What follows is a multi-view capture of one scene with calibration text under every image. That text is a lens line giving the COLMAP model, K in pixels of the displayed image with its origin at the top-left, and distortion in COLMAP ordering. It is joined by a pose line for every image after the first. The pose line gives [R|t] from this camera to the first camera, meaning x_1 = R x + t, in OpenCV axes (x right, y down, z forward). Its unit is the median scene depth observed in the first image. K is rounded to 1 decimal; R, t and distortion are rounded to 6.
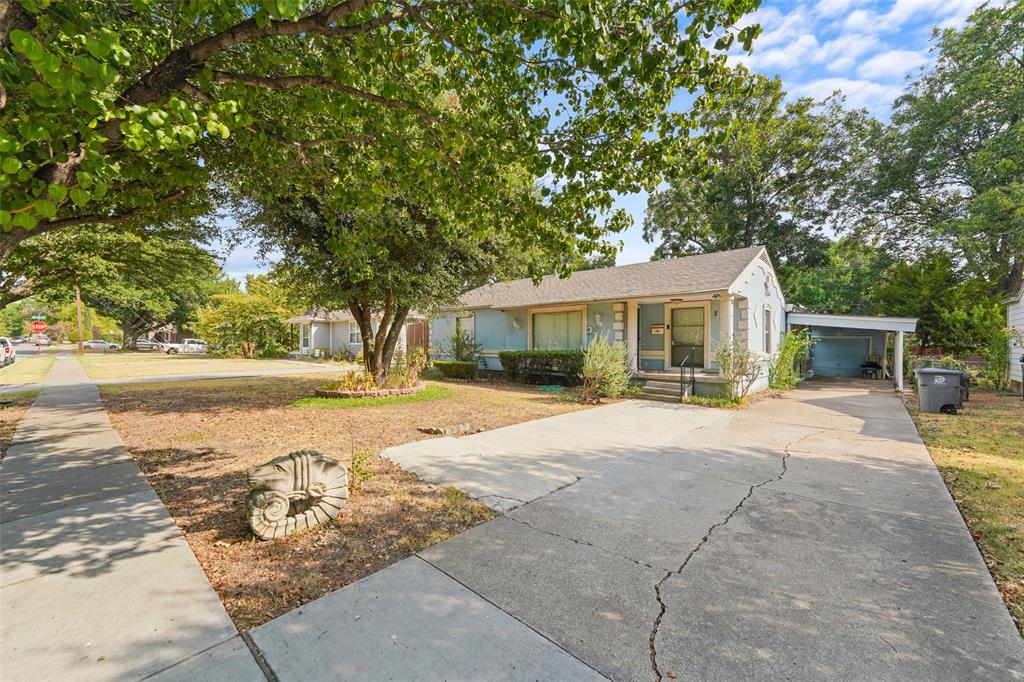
lens RADIAL K [[405.1, 0, 509.2], [0, 405.1, 344.9], [0, 0, 1]] dist [0.013377, 0.000167]
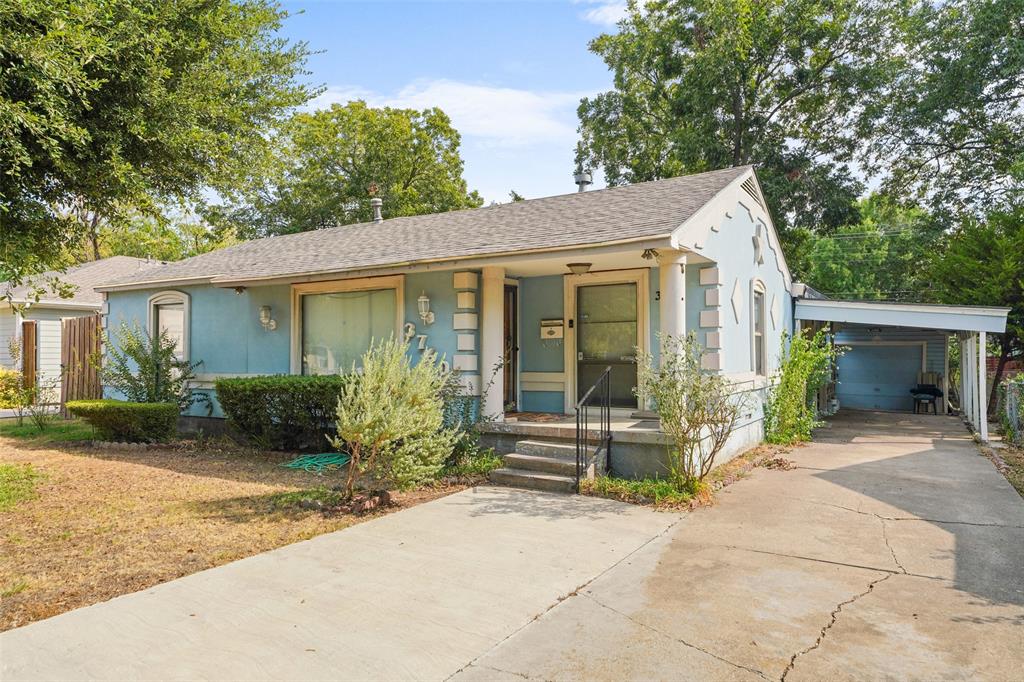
lens RADIAL K [[663.8, 0, 512.2], [0, 663.8, 348.7], [0, 0, 1]] dist [0.060629, -0.005979]
pose [[0.981543, -0.006372, 0.191135, 0.126132], [0.009146, 0.999865, -0.013639, -0.003012], [-0.191022, 0.015136, 0.981469, 0.174156]]
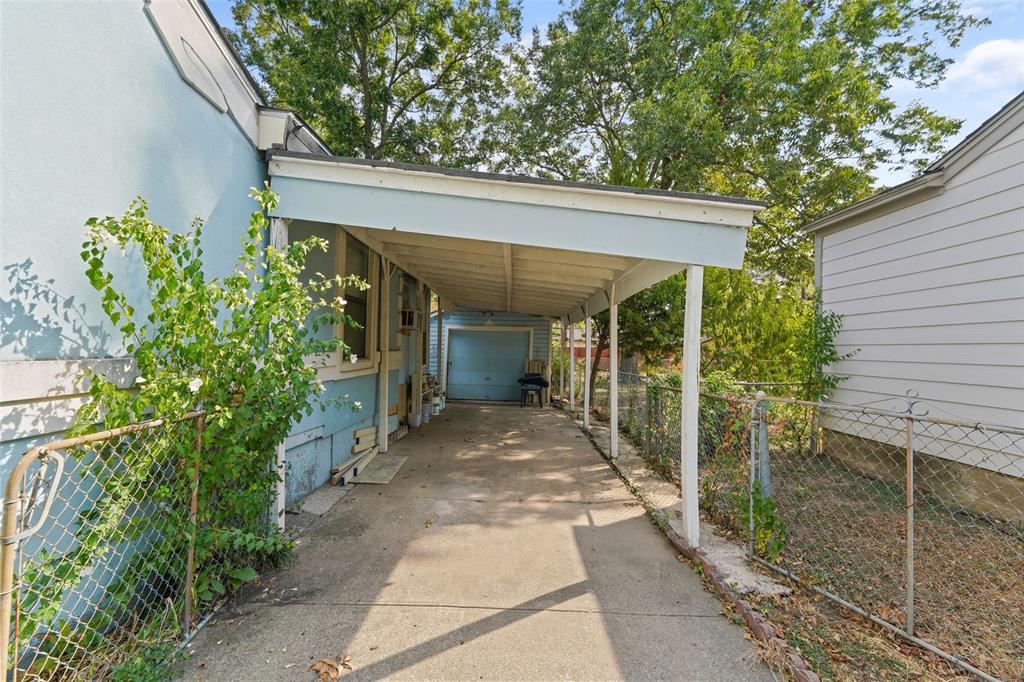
lens RADIAL K [[405.1, 0, 511.8], [0, 405.1, 344.6], [0, 0, 1]] dist [0.013377, 0.000167]
pose [[0.748748, 0.012347, 0.662739, 0.589398], [-0.009836, 0.999923, -0.007516, 0.008477], [-0.662781, -0.000891, 0.748813, 0.716418]]
